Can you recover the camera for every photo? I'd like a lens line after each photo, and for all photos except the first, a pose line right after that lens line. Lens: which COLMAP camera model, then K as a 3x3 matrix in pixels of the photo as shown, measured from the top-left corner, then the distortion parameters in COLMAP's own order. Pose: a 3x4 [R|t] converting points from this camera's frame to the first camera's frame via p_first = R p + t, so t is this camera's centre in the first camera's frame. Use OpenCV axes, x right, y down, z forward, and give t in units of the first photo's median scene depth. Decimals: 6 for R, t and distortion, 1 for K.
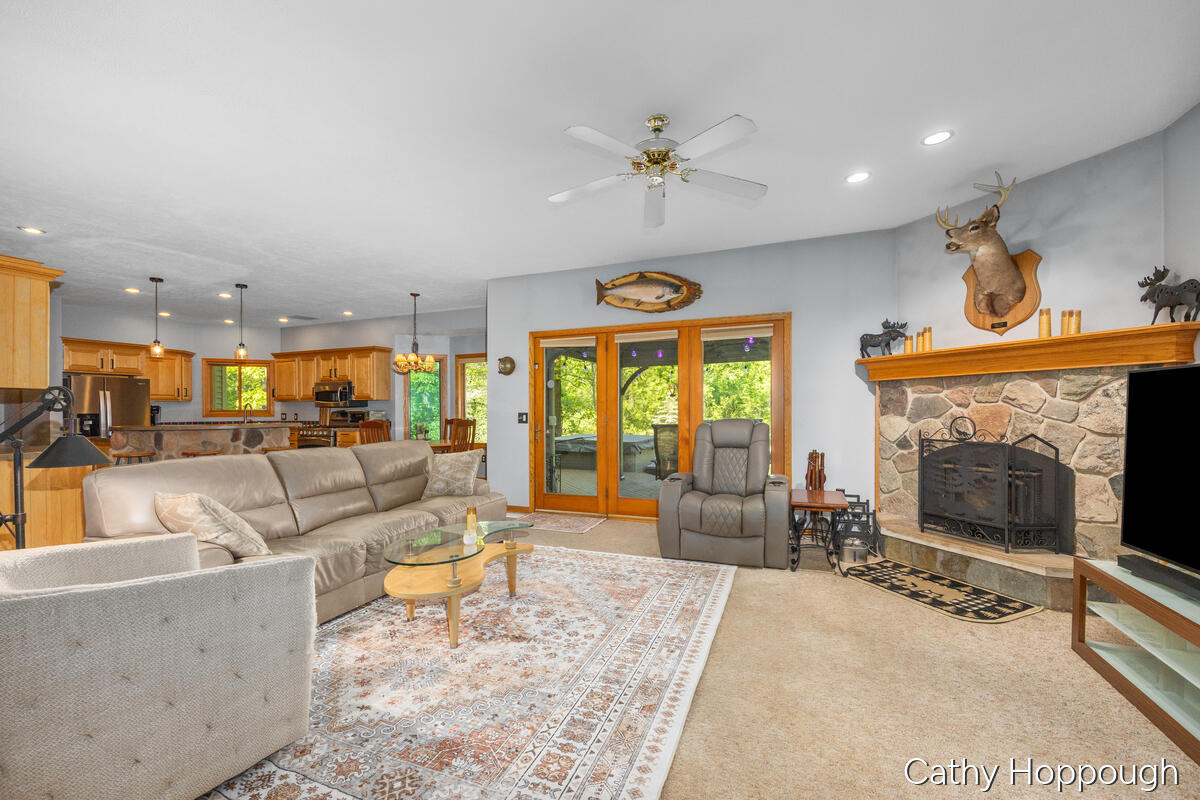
lens RADIAL K [[476.2, 0, 598.5], [0, 476.2, 408.1], [0, 0, 1]] dist [-0.001084, -0.000051]
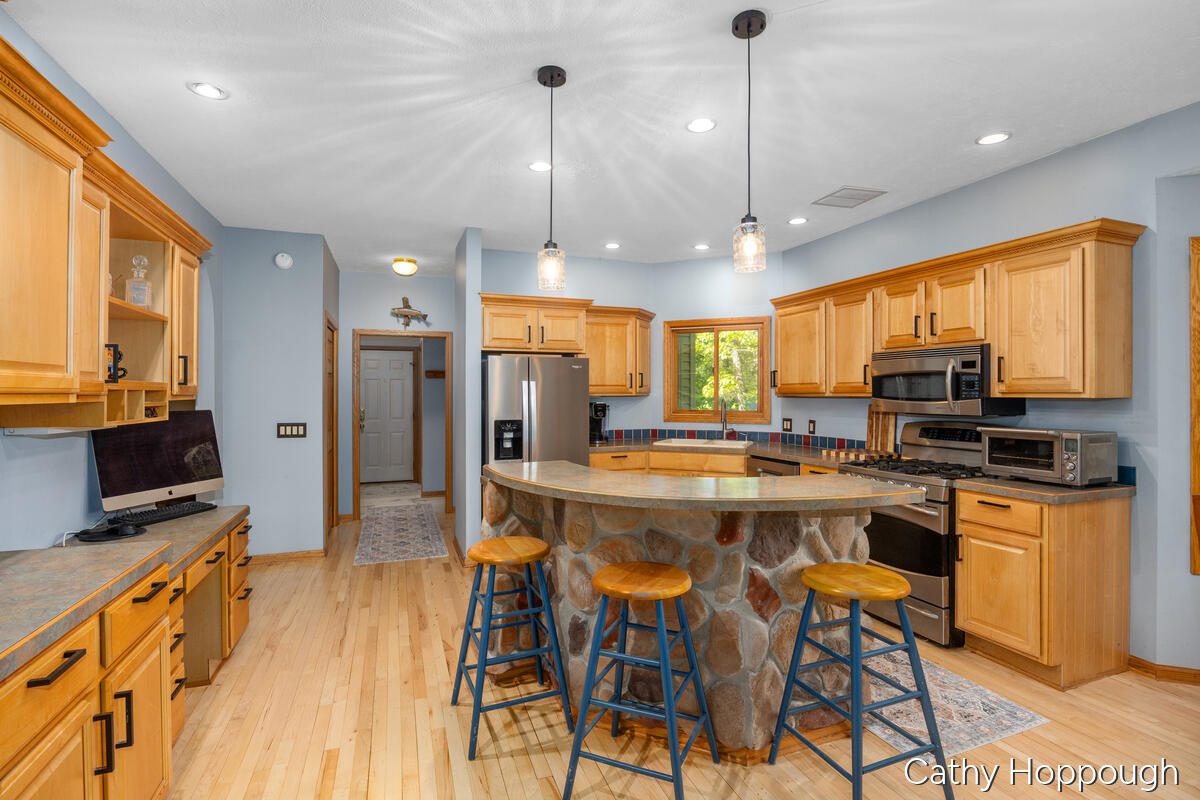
lens RADIAL K [[565.1, 0, 602.9], [0, 565.1, 394.5], [0, 0, 1]] dist [0.000379, 0.000038]
pose [[0.681242, 0.005914, -0.732035, -0.428095], [-0.005451, 0.999981, 0.003006, -0.019295], [0.732038, 0.001942, 0.681261, 0.537914]]
